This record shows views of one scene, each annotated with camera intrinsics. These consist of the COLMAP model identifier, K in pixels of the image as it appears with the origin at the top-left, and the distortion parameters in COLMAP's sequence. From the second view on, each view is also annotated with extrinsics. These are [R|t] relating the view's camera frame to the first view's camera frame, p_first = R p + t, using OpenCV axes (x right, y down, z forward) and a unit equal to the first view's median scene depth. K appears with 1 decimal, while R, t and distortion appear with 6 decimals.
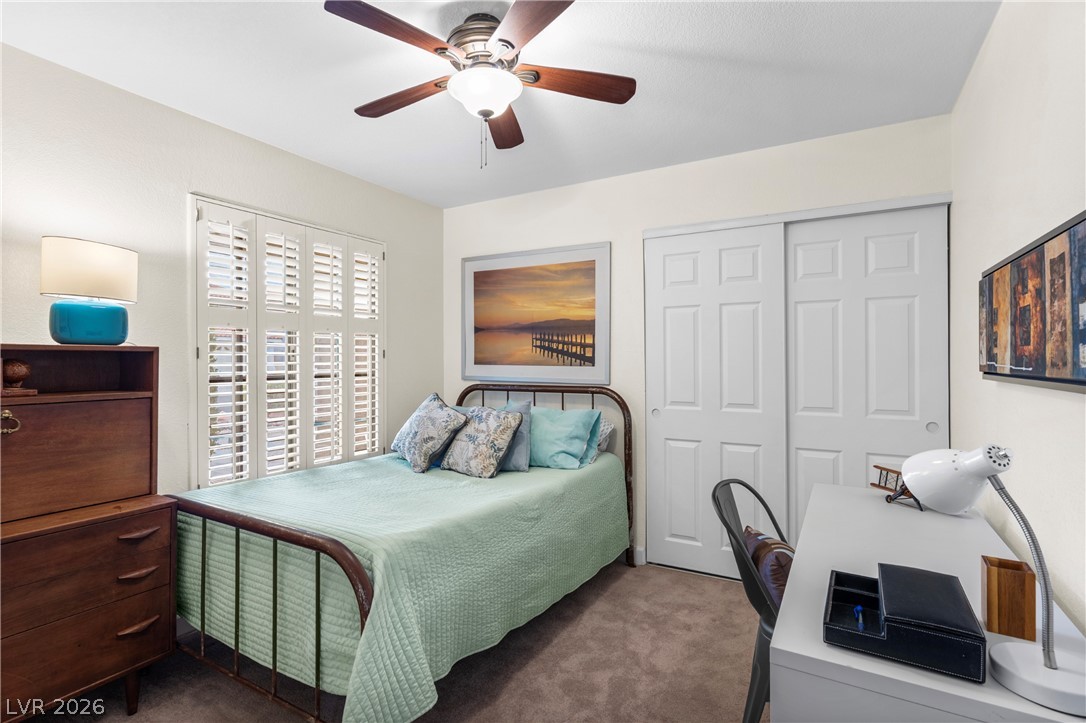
lens RADIAL K [[514.3, 0, 541.2], [0, 514.3, 357.7], [0, 0, 1]] dist [0.002451, 0.000942]
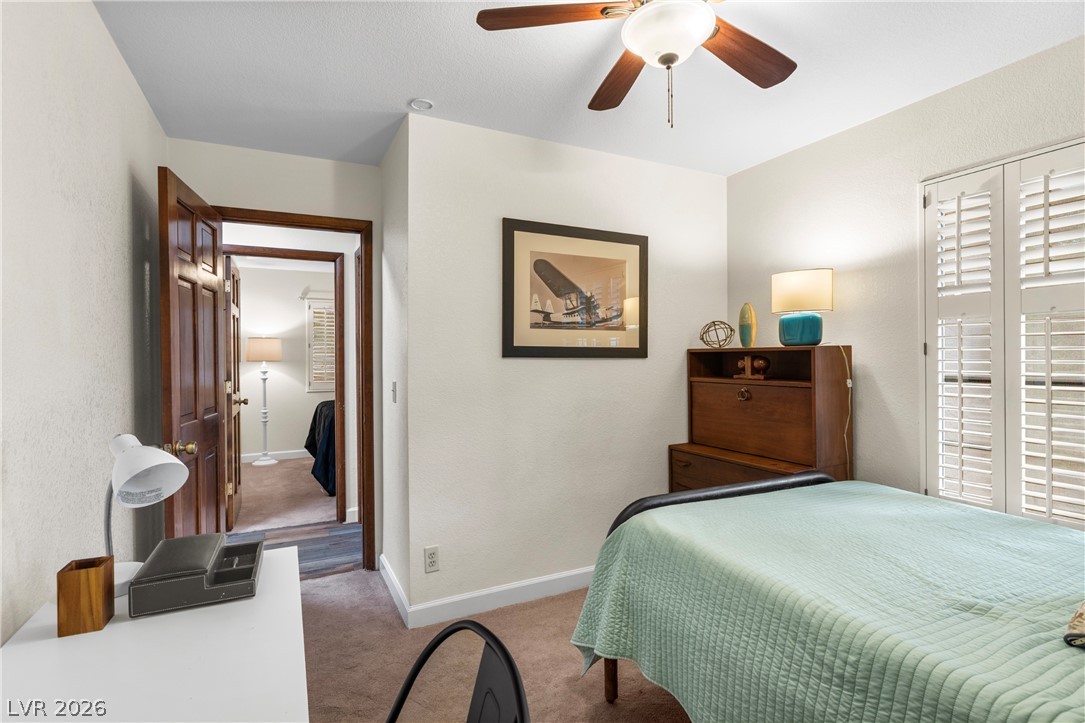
lens RADIAL K [[527.8, 0, 540.8], [0, 527.8, 363.7], [0, 0, 1]] dist [-0.001804, -0.000219]
pose [[-0.553493, 0.014620, -0.832725, 0.646999], [0.010561, 0.999889, 0.010536, -0.000441], [0.832787, -0.002962, -0.553586, 1.165726]]
